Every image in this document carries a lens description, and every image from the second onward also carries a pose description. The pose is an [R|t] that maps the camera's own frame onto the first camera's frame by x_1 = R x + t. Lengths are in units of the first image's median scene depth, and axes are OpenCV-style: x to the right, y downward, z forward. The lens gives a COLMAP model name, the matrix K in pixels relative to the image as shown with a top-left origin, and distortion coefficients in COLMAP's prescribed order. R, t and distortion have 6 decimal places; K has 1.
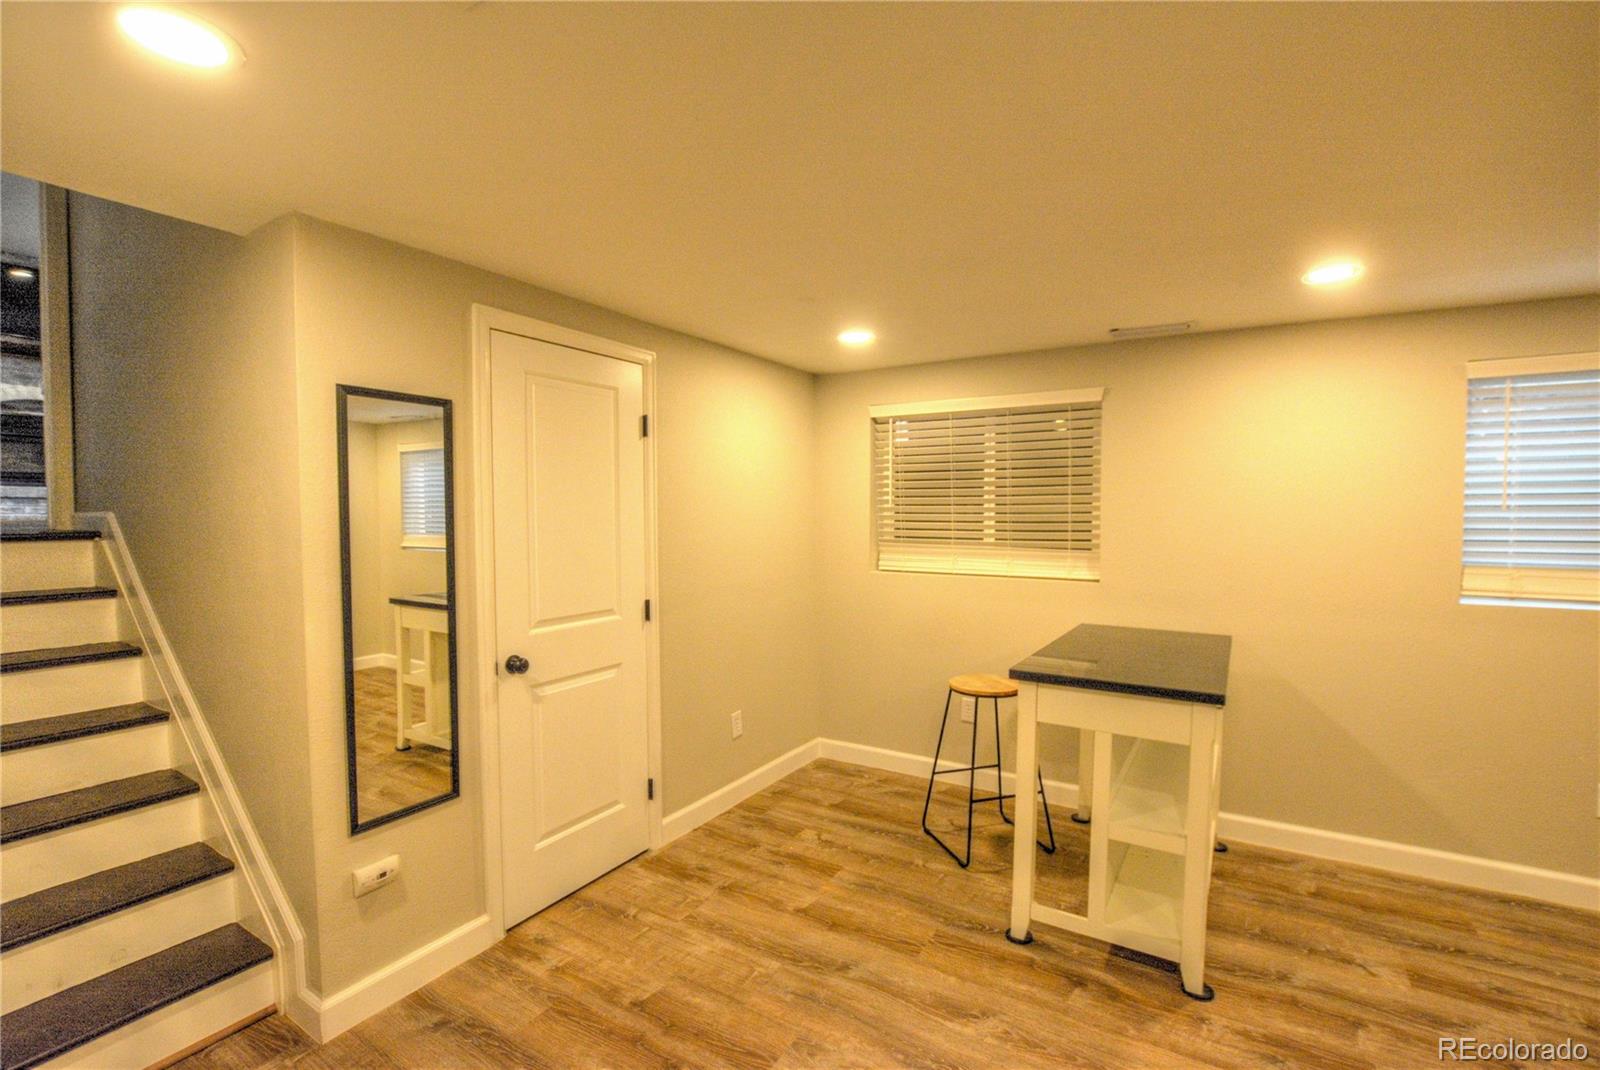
lens RADIAL K [[725.3, 0, 802.1], [0, 725.3, 543.1], [0, 0, 1]] dist [-0.003580, -0.000491]
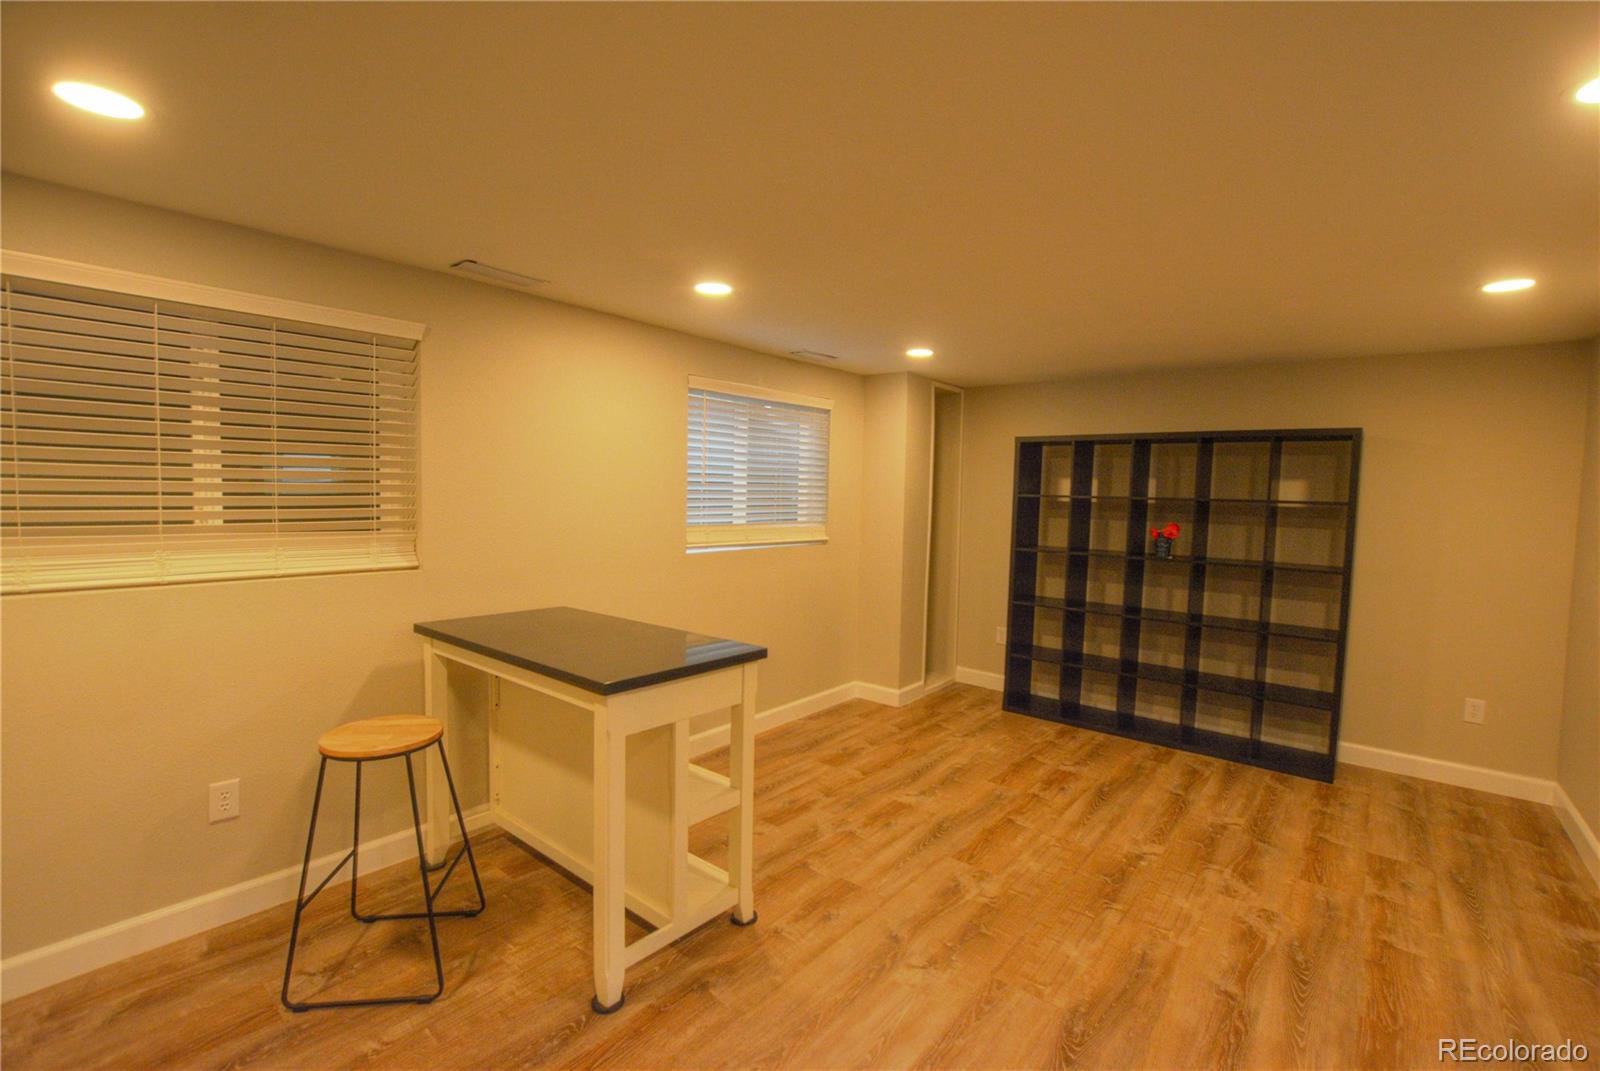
lens RADIAL K [[725.3, 0, 802.2], [0, 725.3, 534.3], [0, 0, 1]] dist [-0.003580, -0.000491]
pose [[0.146271, -0.059959, 0.987426, -0.370485], [0.022584, 0.998104, 0.057262, -0.023815], [-0.988987, 0.013925, 0.147347, 0.539193]]
